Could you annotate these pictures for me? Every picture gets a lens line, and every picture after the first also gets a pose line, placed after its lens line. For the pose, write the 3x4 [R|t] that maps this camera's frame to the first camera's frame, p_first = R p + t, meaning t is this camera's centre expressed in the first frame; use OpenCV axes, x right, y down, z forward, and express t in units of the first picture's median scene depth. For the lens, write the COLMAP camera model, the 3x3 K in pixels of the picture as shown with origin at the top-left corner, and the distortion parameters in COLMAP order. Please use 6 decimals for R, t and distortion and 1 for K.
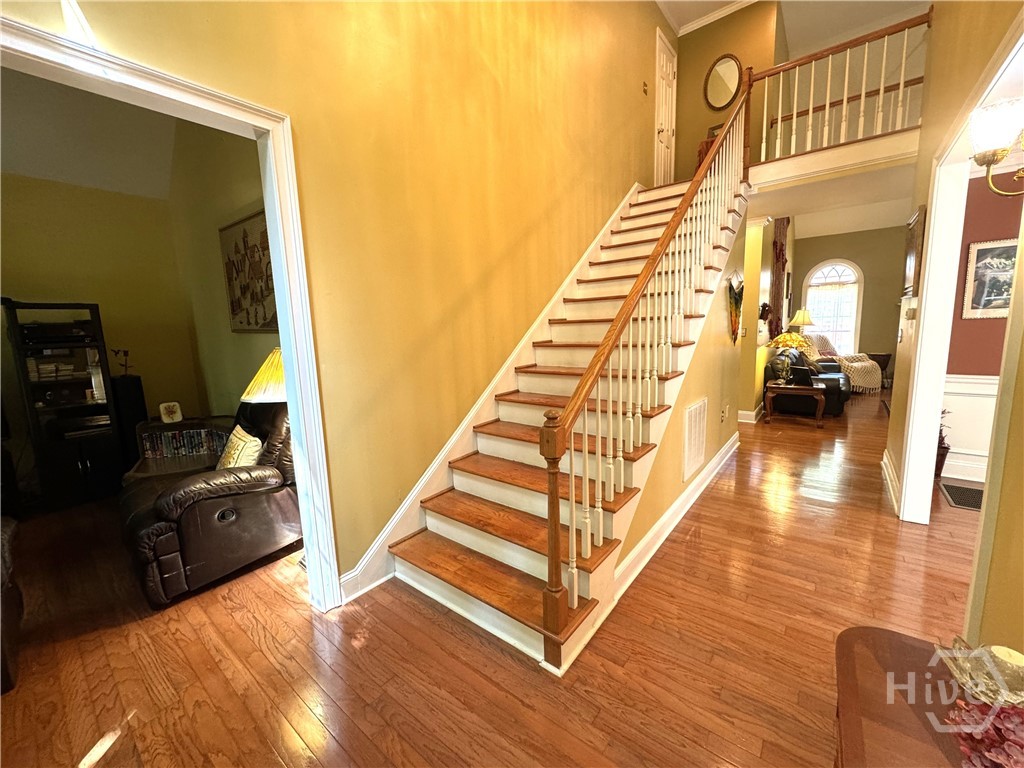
lens RADIAL K [[404.6, 0, 512.0], [0, 404.6, 384.0], [0, 0, 1]] dist [-0.009096, -0.000253]
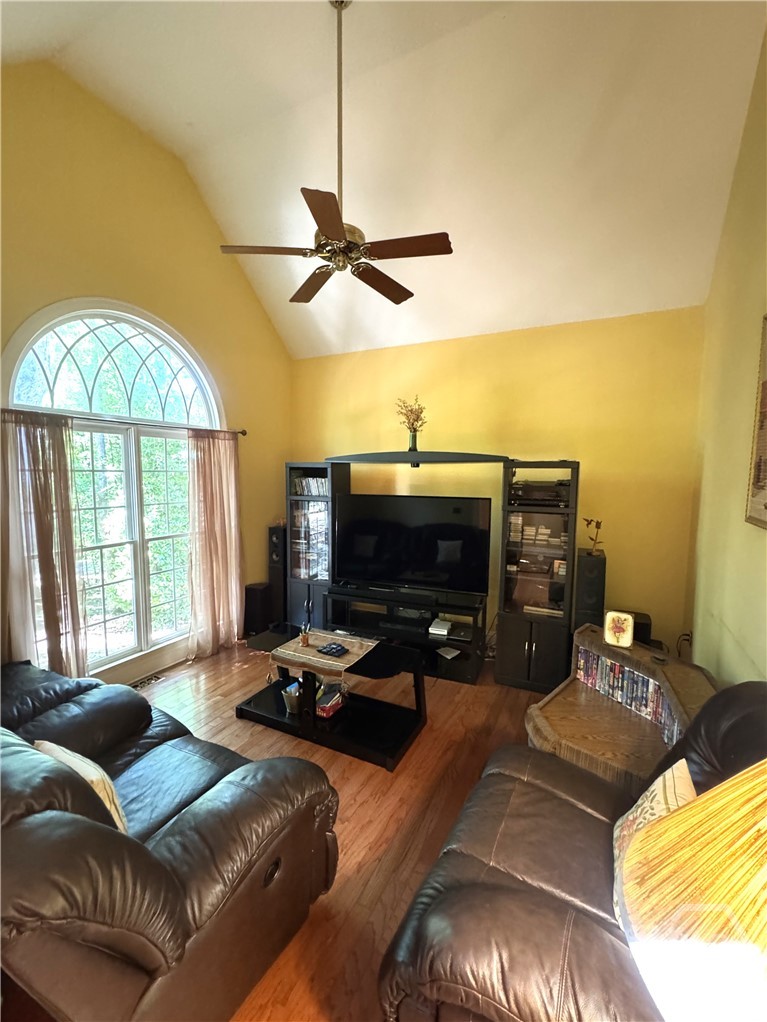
lens RADIAL K [[422.6, 0, 383.5], [0, 422.6, 511.0], [0, 0, 1]] dist [0.000151, -0.000037]
pose [[0.187208, 0.128470, -0.973883, -0.277946], [-0.152273, 0.983223, 0.100431, -0.129886], [0.970446, 0.129494, 0.203630, 0.468019]]
